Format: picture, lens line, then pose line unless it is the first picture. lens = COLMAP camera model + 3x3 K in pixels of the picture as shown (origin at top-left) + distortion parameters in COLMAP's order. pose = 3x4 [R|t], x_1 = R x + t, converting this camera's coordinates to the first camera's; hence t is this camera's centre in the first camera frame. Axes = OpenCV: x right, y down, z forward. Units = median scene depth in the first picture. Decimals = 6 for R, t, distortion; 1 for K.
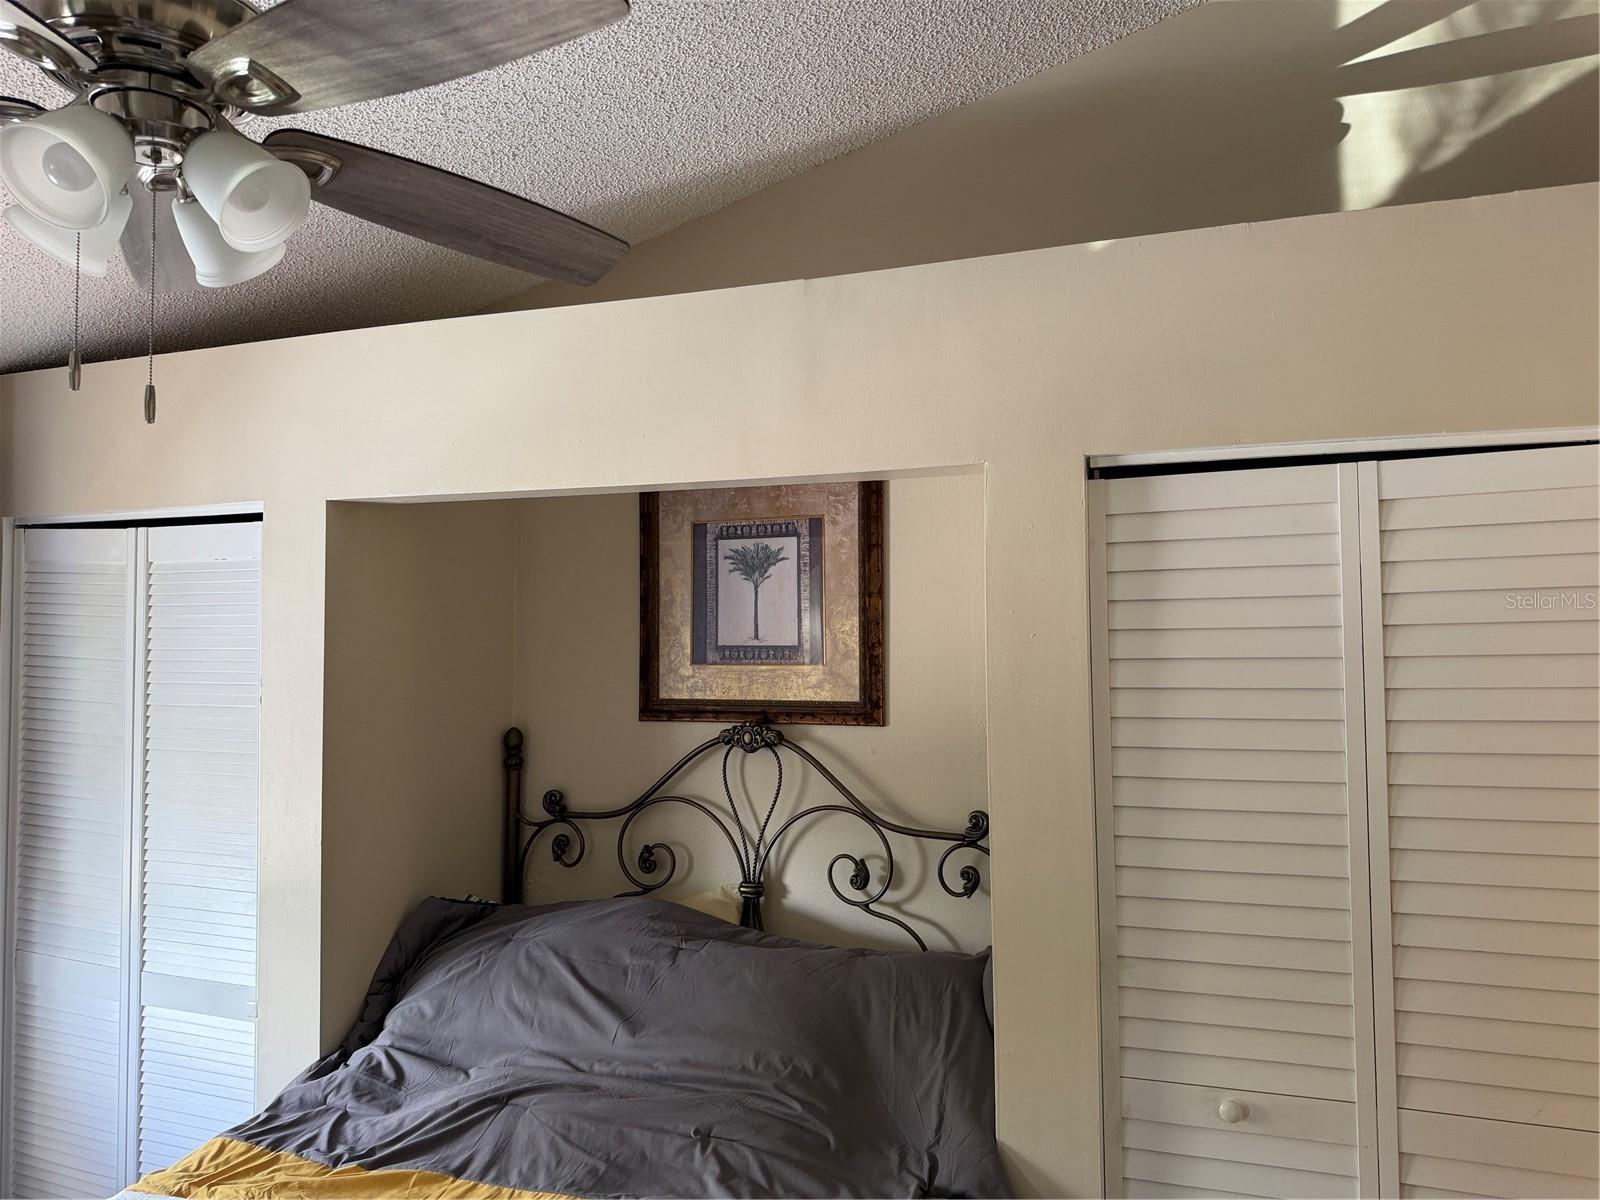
lens RADIAL K [[1132.7, 0, 797.5], [0, 1132.7, 587.4], [0, 0, 1]] dist [0.160153, -0.265335]
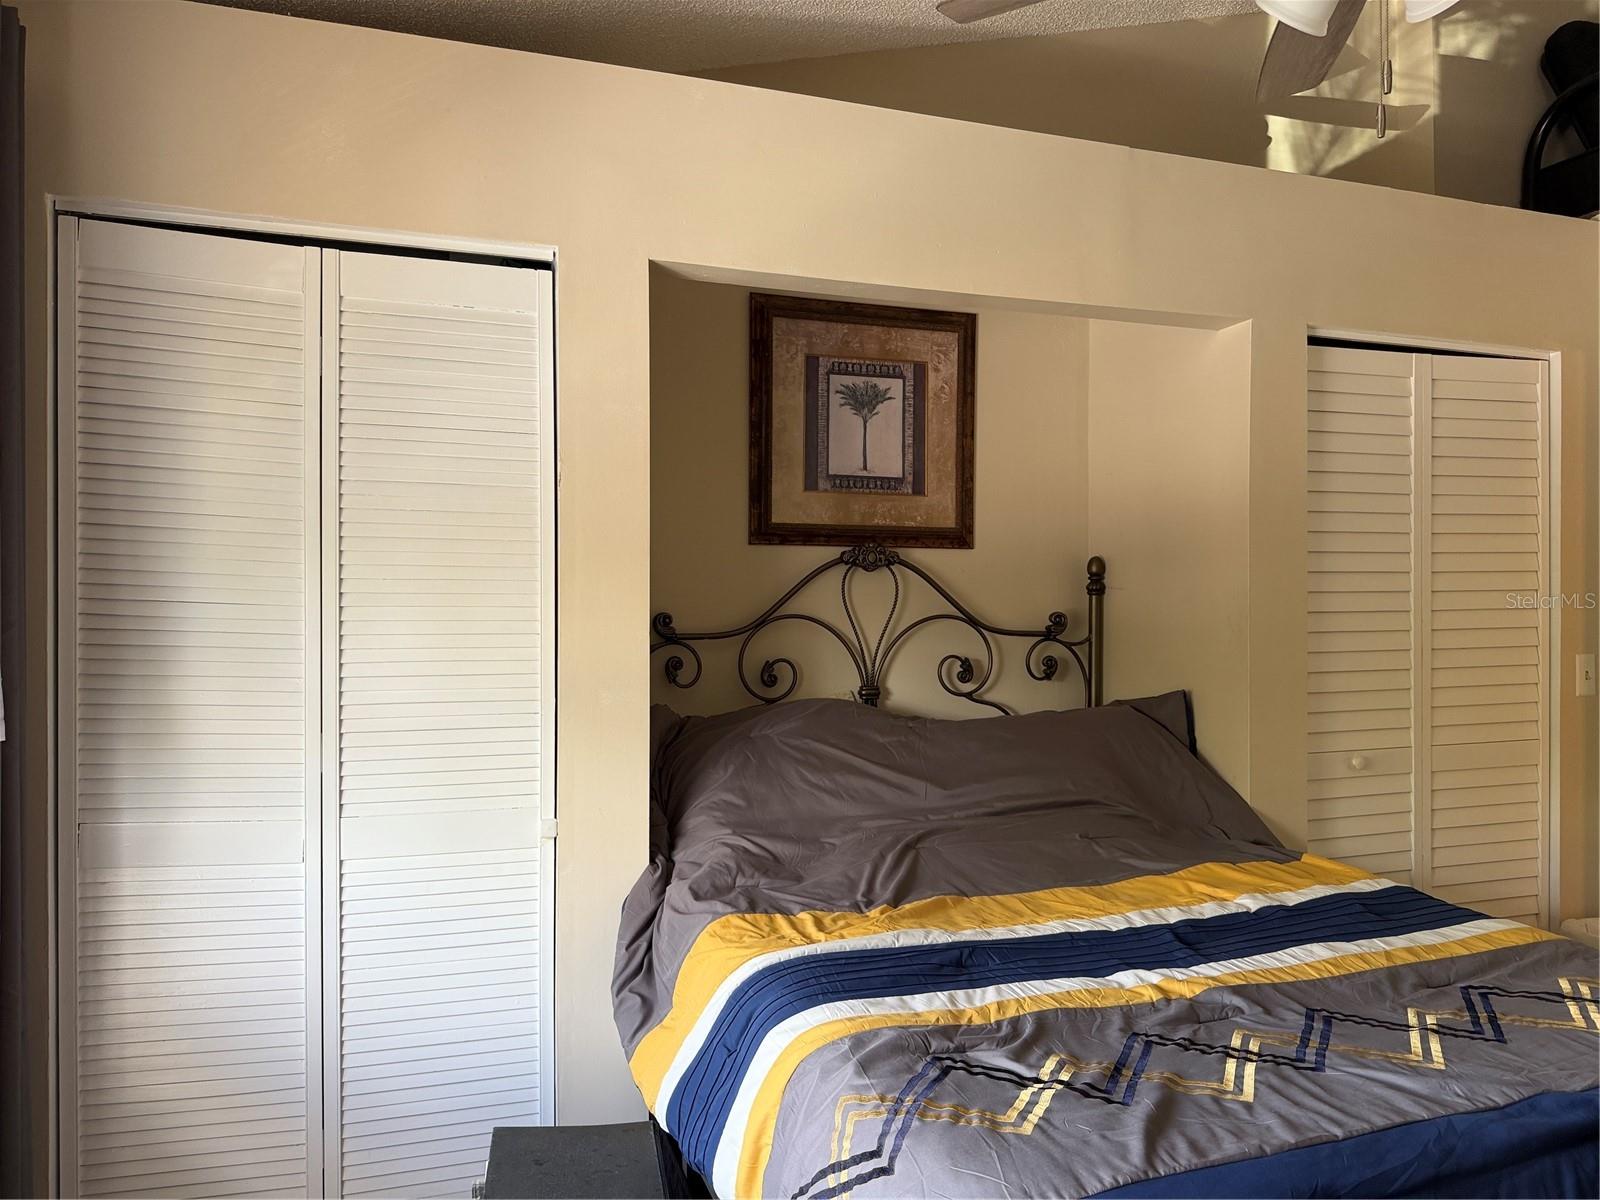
lens RADIAL K [[1120.2, 0, 814.2], [0, 1120.2, 602.2], [0, 0, 1]] dist [0.105901, -0.158030]
pose [[0.774369, 0.007436, 0.632691, -0.762020], [-0.036665, 0.998778, 0.033137, 0.139708], [-0.631671, -0.048858, 0.773695, 0.190741]]
